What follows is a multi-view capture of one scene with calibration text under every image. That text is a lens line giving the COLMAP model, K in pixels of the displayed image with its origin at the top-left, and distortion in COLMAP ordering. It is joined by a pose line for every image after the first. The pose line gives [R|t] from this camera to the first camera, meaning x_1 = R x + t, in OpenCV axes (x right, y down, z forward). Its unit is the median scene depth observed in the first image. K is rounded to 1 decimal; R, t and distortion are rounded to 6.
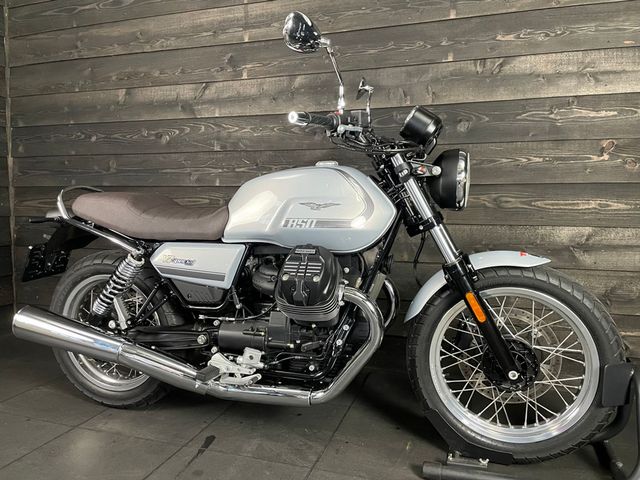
lens RADIAL K [[483.6, 0, 323.9], [0, 483.6, 239.8], [0, 0, 1]] dist [0.077440, -0.100353]
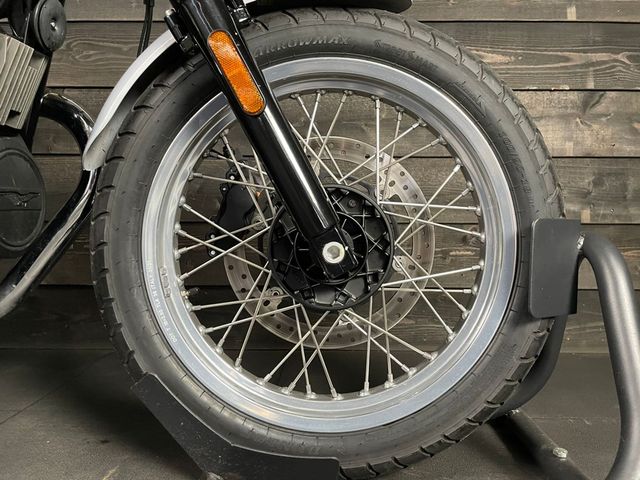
lens RADIAL K [[483.6, 0, 324.9], [0, 483.6, 241.9], [0, 0, 1]] dist [0.077440, -0.100353]
pose [[0.956698, -0.005636, 0.291027, 0.234188], [0.019347, 0.998833, -0.044258, 0.249588], [-0.290438, 0.047972, 0.955691, 0.552768]]
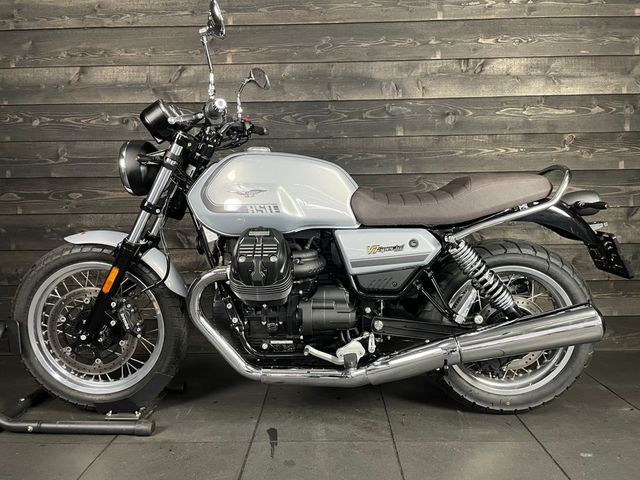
lens RADIAL K [[483.6, 0, 318.9], [0, 483.6, 241.8], [0, 0, 1]] dist [0.077440, -0.100353]
pose [[0.957541, -0.039756, 0.285543, -0.426021], [0.039392, 0.999199, 0.007019, 0.029981], [-0.285593, 0.004527, 0.958340, 0.048445]]
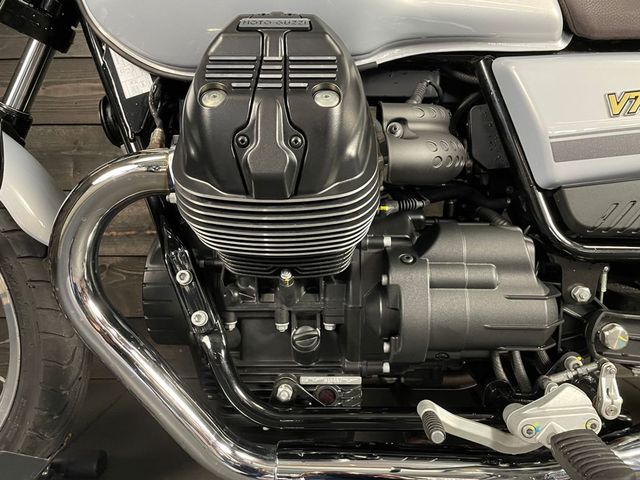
lens RADIAL K [[483.6, 0, 326.1], [0, 483.6, 243.4], [0, 0, 1]] dist [0.077440, -0.100353]
pose [[0.953762, -0.032426, 0.298807, -0.327444], [0.030432, 0.999473, 0.011325, 0.137995], [-0.299017, -0.001708, 0.954246, 0.705928]]
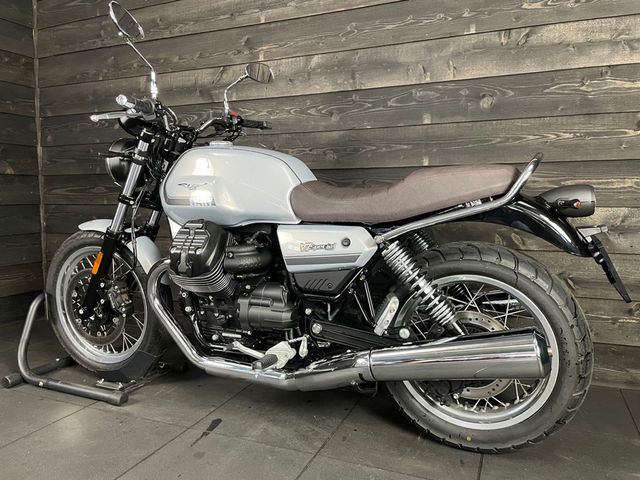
lens RADIAL K [[483.6, 0, 323.7], [0, 483.6, 238.5], [0, 0, 1]] dist [0.077440, -0.100353]
pose [[0.996880, 0.000936, -0.078928, 0.062042], [-0.000740, 0.999997, 0.002516, 0.038206], [0.078930, -0.002449, 0.996877, 0.043752]]
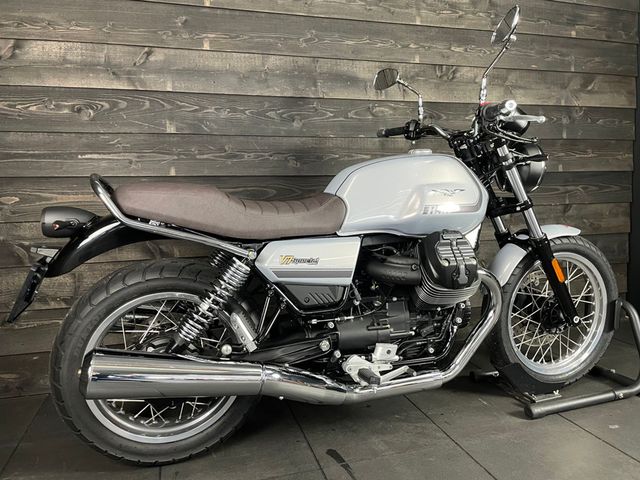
lens RADIAL K [[483.6, 0, 324.6], [0, 483.6, 243.0], [0, 0, 1]] dist [0.077440, -0.100353]
pose [[0.819098, -0.079476, 0.568122, -0.766626], [0.069075, 0.996815, 0.039857, -0.019779], [-0.569480, 0.006596, 0.821979, 0.274389]]
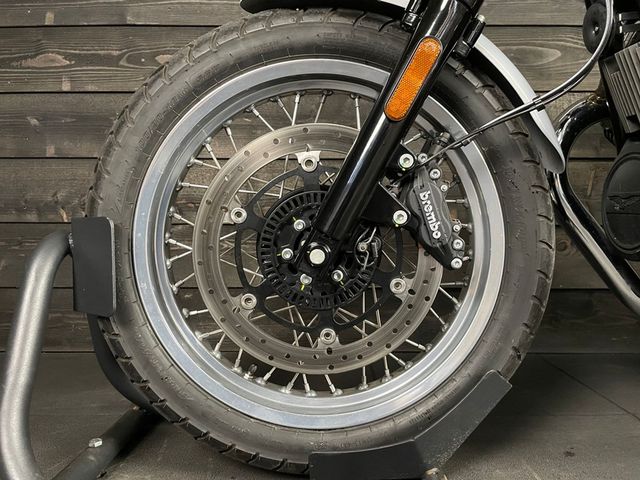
lens RADIAL K [[483.6, 0, 325.5], [0, 483.6, 233.3], [0, 0, 1]] dist [0.077440, -0.100353]
pose [[0.951409, -0.010676, 0.307745, -0.712833], [0.029549, 0.997952, -0.056731, 0.220869], [-0.306509, 0.063068, 0.949776, 0.847182]]
